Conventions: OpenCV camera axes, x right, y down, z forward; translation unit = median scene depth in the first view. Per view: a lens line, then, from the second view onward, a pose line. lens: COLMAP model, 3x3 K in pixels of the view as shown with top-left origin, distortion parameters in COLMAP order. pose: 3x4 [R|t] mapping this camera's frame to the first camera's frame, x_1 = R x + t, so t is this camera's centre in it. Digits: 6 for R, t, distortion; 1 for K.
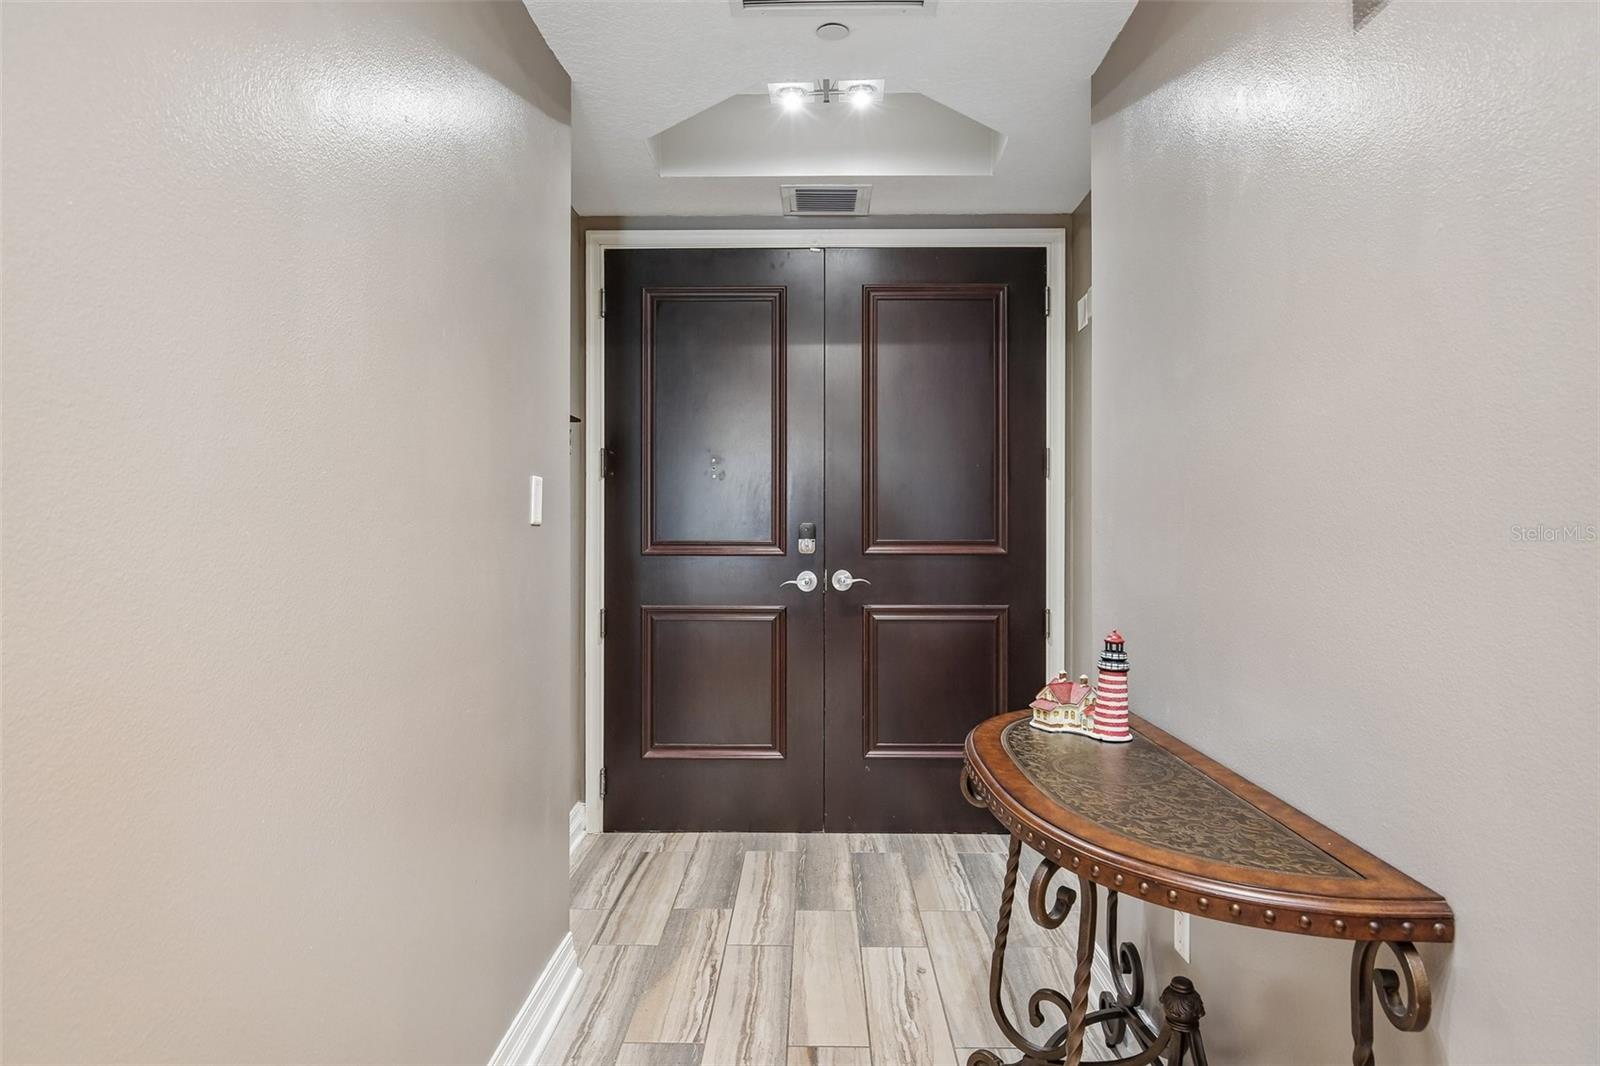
lens RADIAL K [[951.3, 0, 796.0], [0, 951.3, 508.6], [0, 0, 1]] dist [-0.025406, -0.000305]
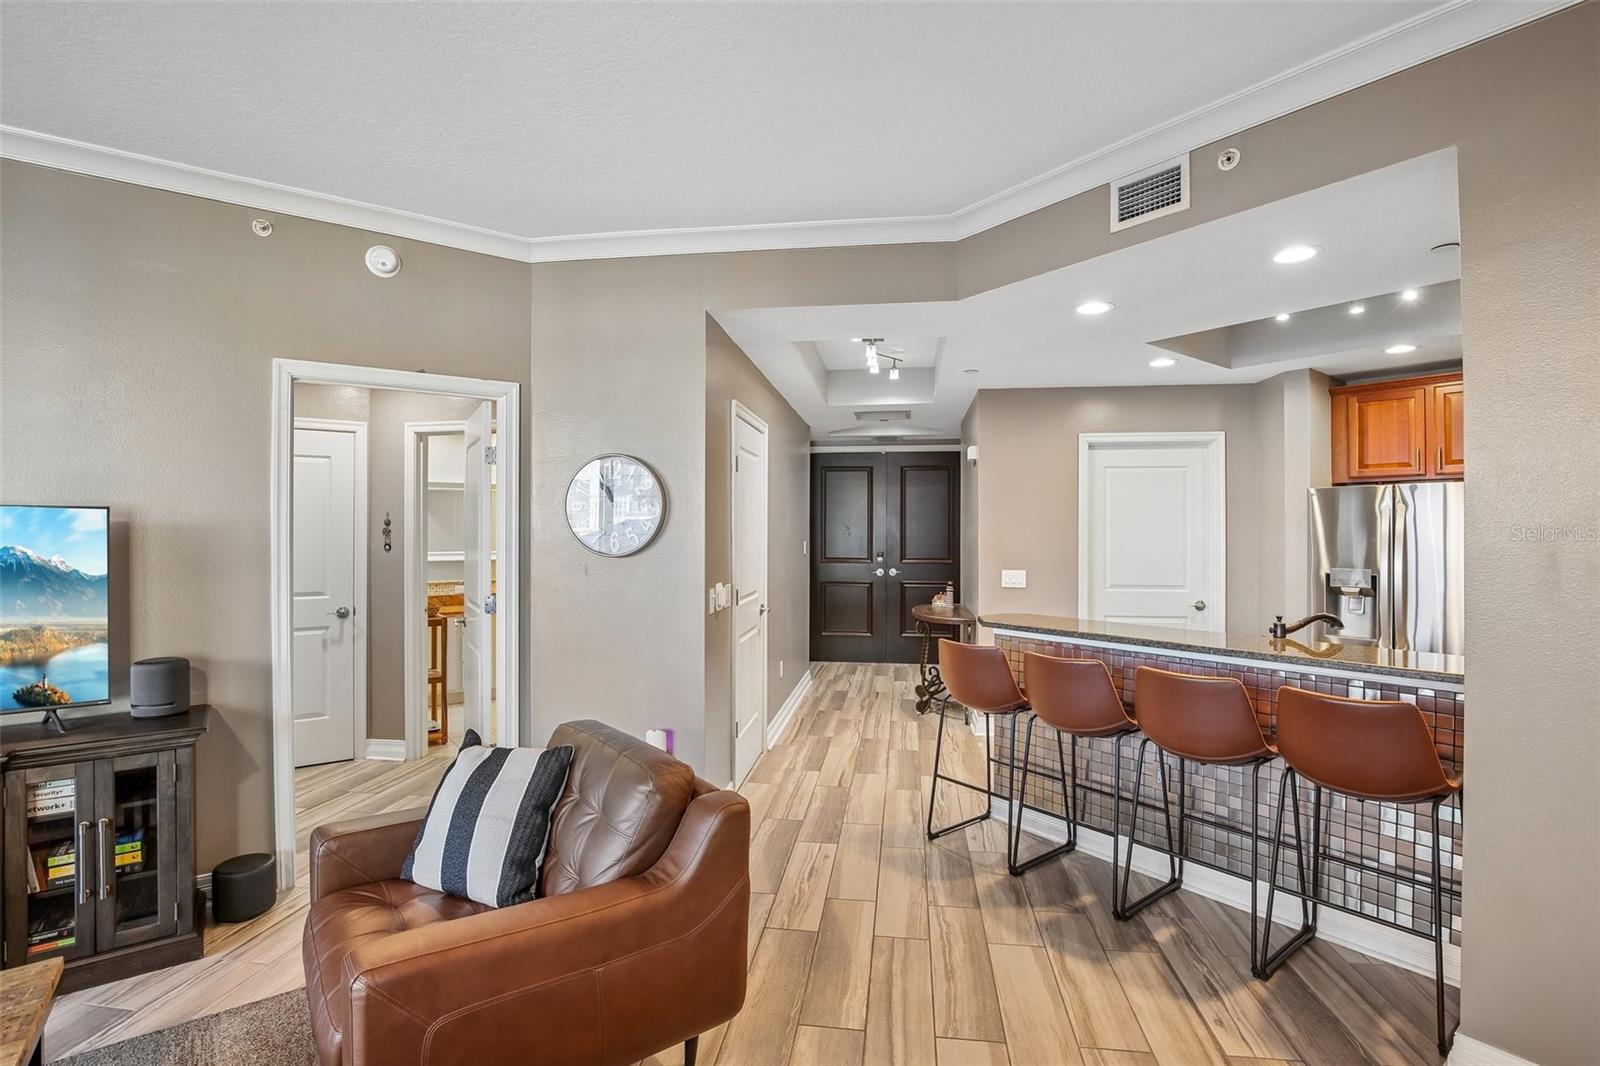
lens RADIAL K [[753.7, 0, 800.0], [0, 753.7, 533.0], [0, 0, 1]] dist [-0.024829, 0.000362]
pose [[0.992845, 0.000744, -0.119406, 0.042210], [0.000364, 0.999957, 0.009255, -0.059836], [0.119408, -0.009232, 0.992802, -1.229615]]
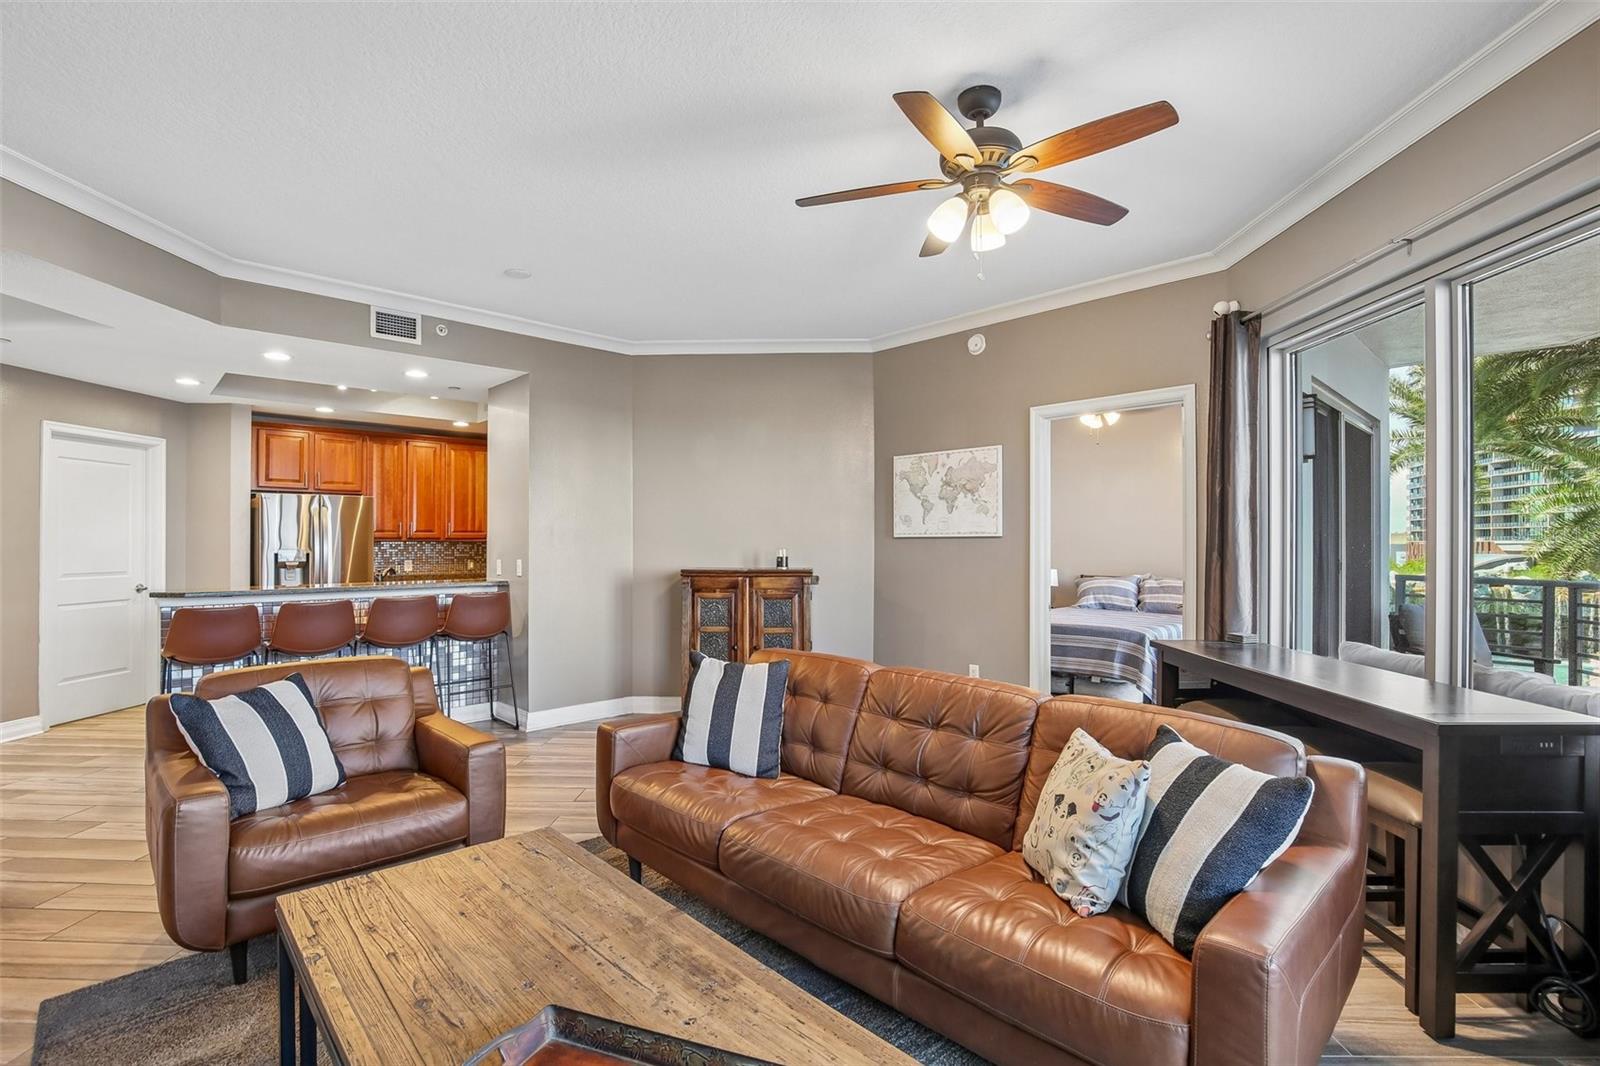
lens RADIAL K [[753.7, 0, 800.0], [0, 753.7, 533.0], [0, 0, 1]] dist [-0.024829, 0.000362]
pose [[0.014049, 0.009001, 0.999861, -0.938899], [-0.005254, 0.999946, -0.008927, -0.021995], [-0.999888, -0.005128, 0.014096, -1.176877]]
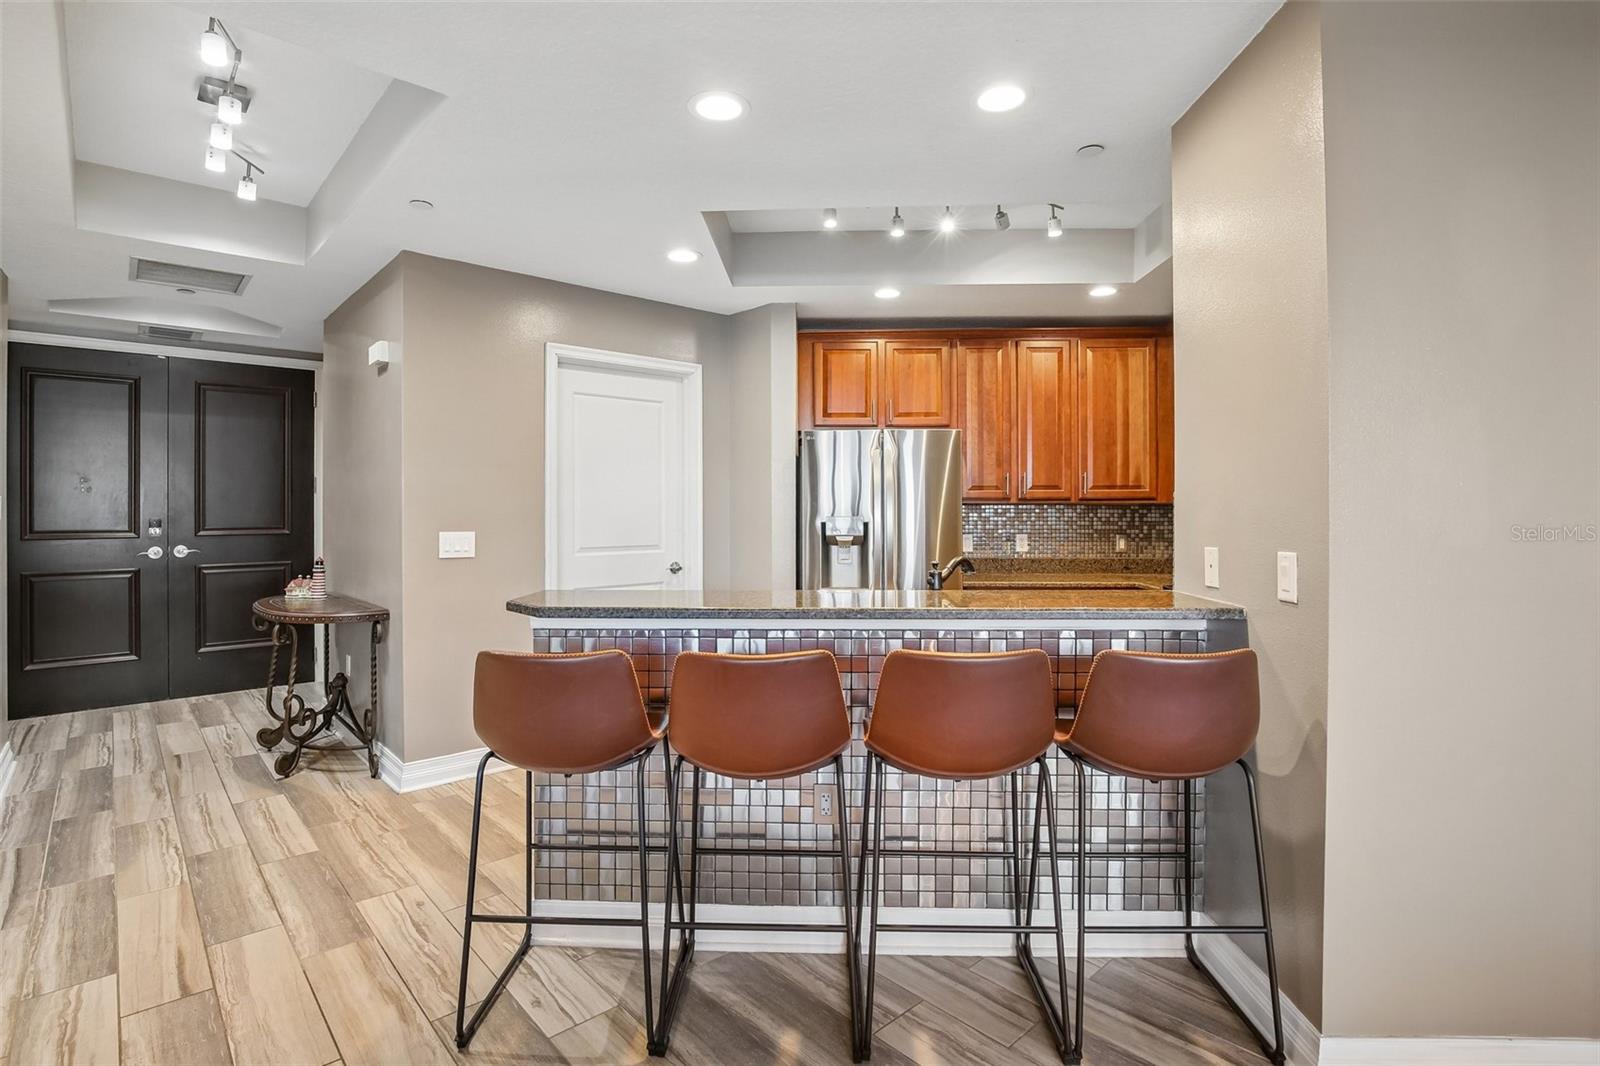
lens RADIAL K [[773.6, 0, 783.8], [0, 773.6, 508.3], [0, 0, 1]] dist [-0.021152, 0.001486]
pose [[0.734908, -0.003602, 0.678157, -0.087760], [-0.001319, 0.999976, 0.006741, -0.013198], [-0.678165, -0.005849, 0.734886, -0.765826]]
